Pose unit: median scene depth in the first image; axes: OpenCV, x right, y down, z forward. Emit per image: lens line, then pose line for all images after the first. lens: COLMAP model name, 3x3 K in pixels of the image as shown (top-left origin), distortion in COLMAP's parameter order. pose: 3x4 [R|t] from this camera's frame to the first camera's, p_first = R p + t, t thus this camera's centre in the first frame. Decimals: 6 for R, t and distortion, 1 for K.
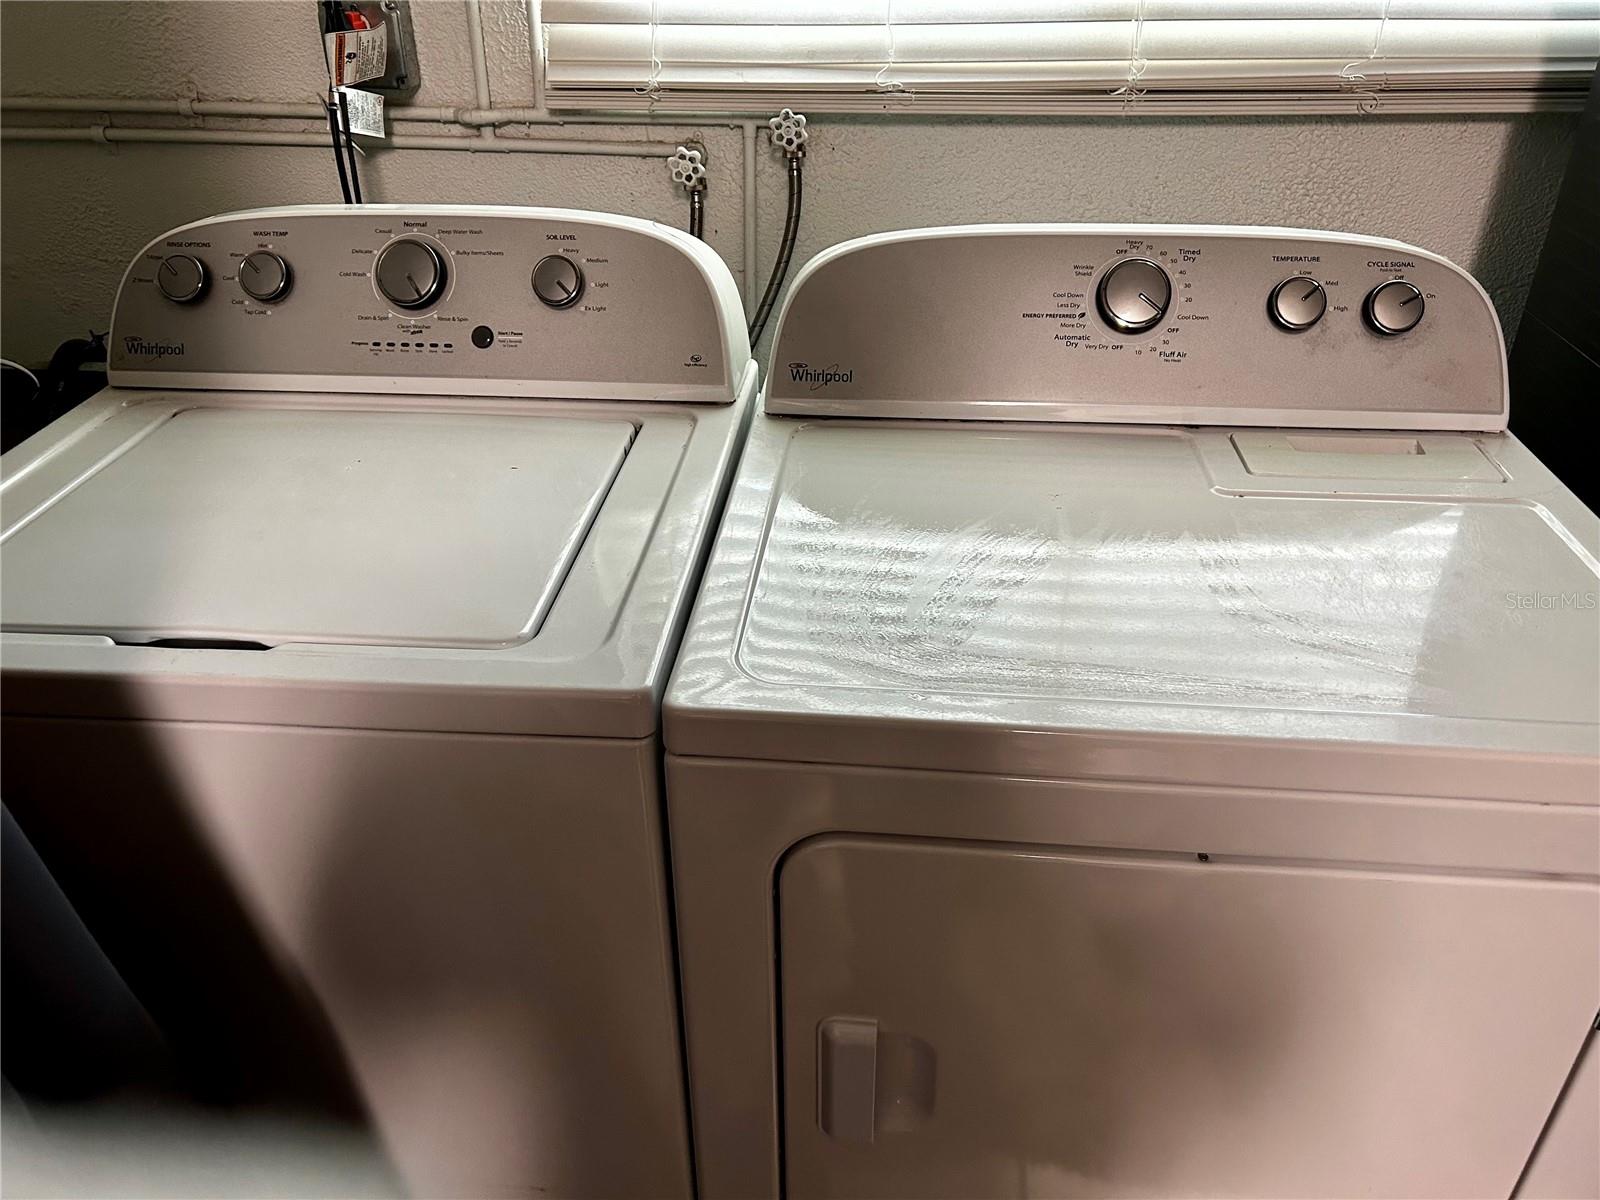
lens RADIAL K [[1208.6, 0, 800.0], [0, 1208.6, 600.0], [0, 0, 1]] dist [0.011410, 0.003454]
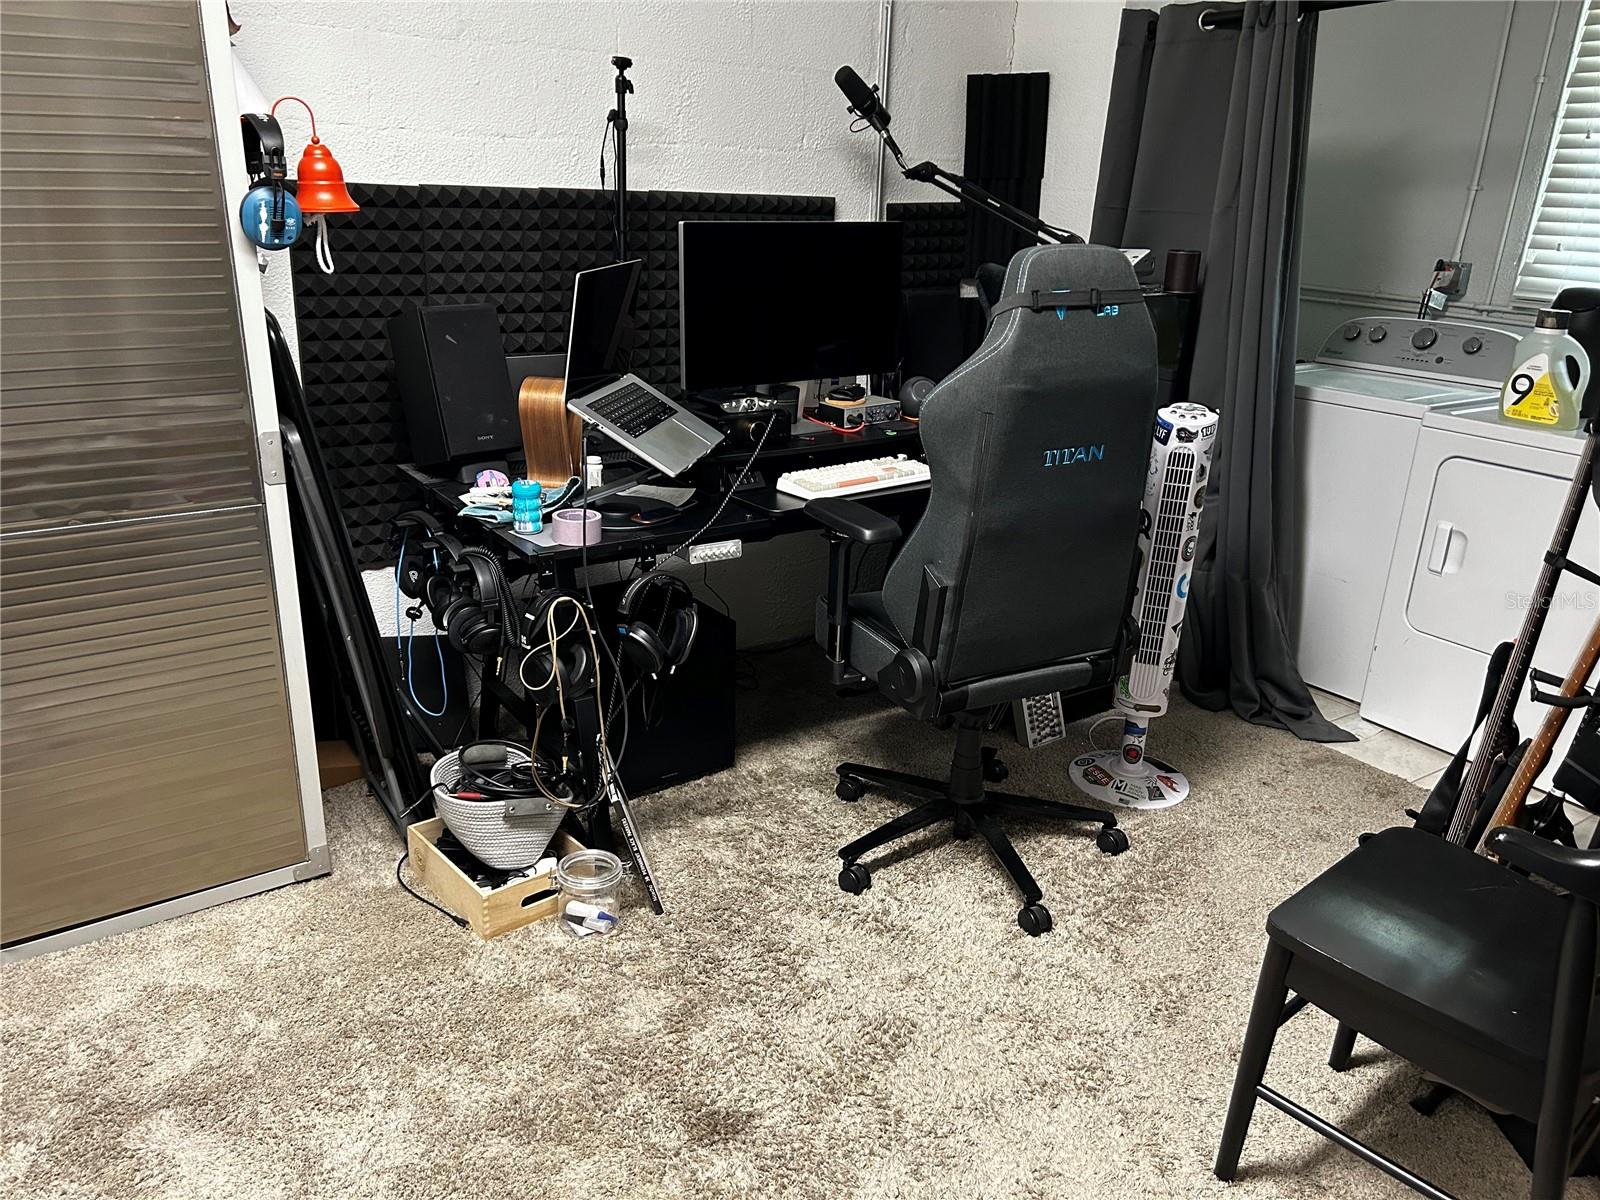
lens RADIAL K [[1208.6, 0, 800.0], [0, 1208.6, 600.0], [0, 0, 1]] dist [0.011410, 0.003454]
pose [[0.642037, 0.279130, -0.714055, 0.828039], [-0.428487, 0.902971, -0.032291, 0.877658], [0.635758, 0.326695, 0.699344, -1.541135]]
